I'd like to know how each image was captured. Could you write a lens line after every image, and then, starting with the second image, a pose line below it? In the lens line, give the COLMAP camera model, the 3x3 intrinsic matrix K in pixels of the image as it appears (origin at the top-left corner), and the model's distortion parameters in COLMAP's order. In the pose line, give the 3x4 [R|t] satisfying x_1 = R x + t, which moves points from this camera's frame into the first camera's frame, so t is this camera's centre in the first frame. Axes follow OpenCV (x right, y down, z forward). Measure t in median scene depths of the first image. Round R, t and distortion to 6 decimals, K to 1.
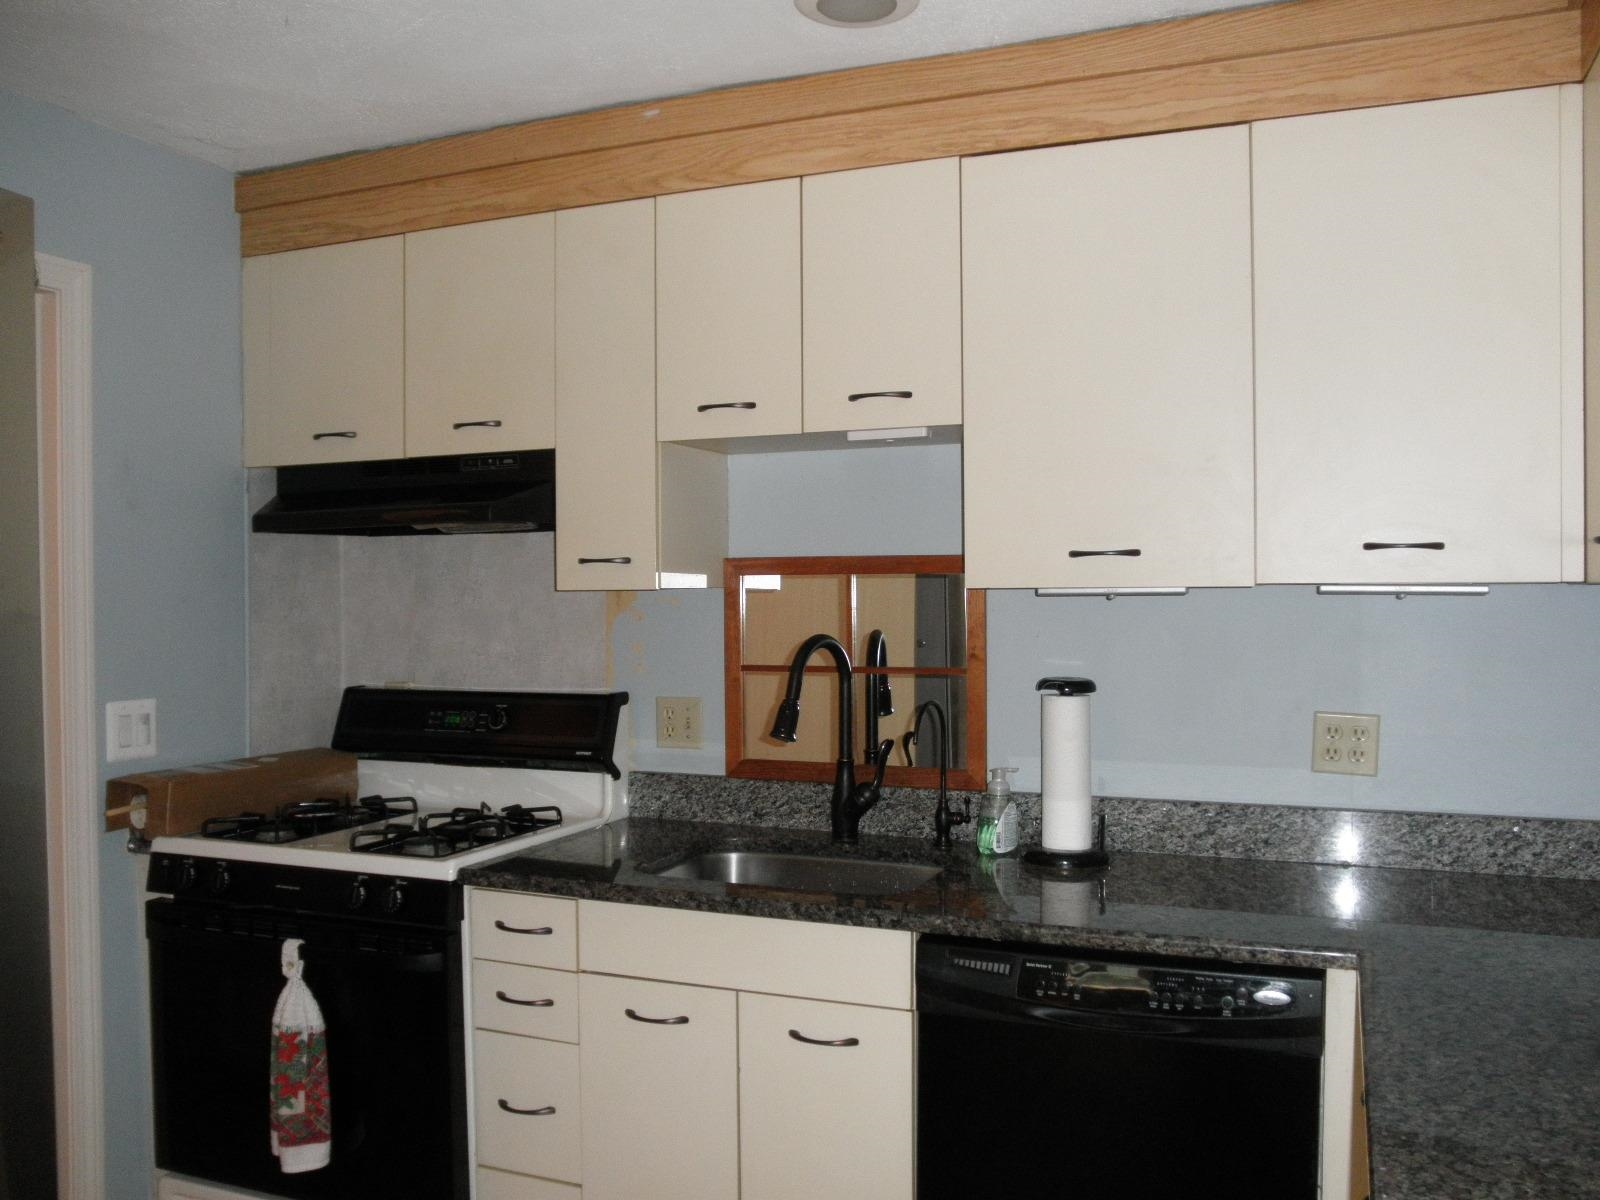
lens RADIAL K [[1405.5, 0, 797.9], [0, 1405.5, 581.5], [0, 0, 1]] dist [-0.000899, -0.002102]
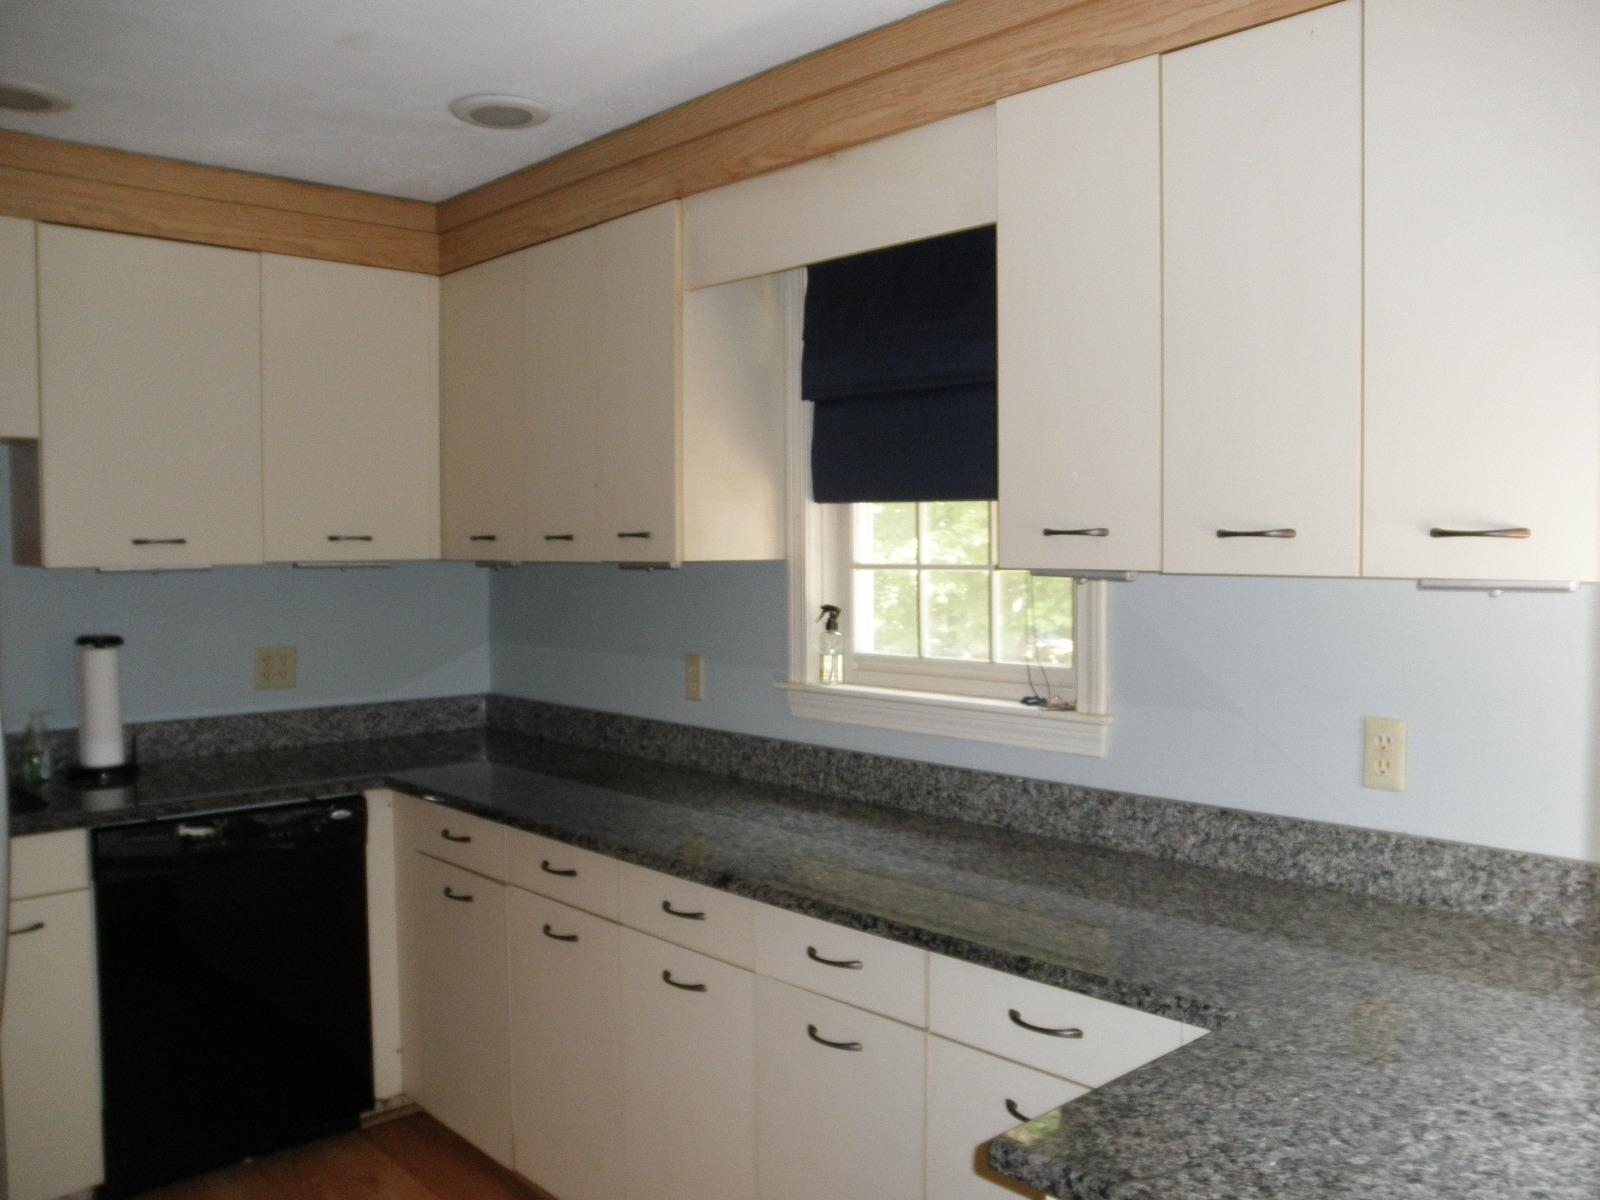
lens RADIAL K [[1405.5, 0, 797.9], [0, 1405.5, 581.5], [0, 0, 1]] dist [-0.000899, -0.002102]
pose [[0.449063, -0.020043, 0.893275, -0.718183], [-0.001342, 0.999732, 0.023106, -0.012447], [-0.893499, -0.011575, 0.448916, -0.170874]]
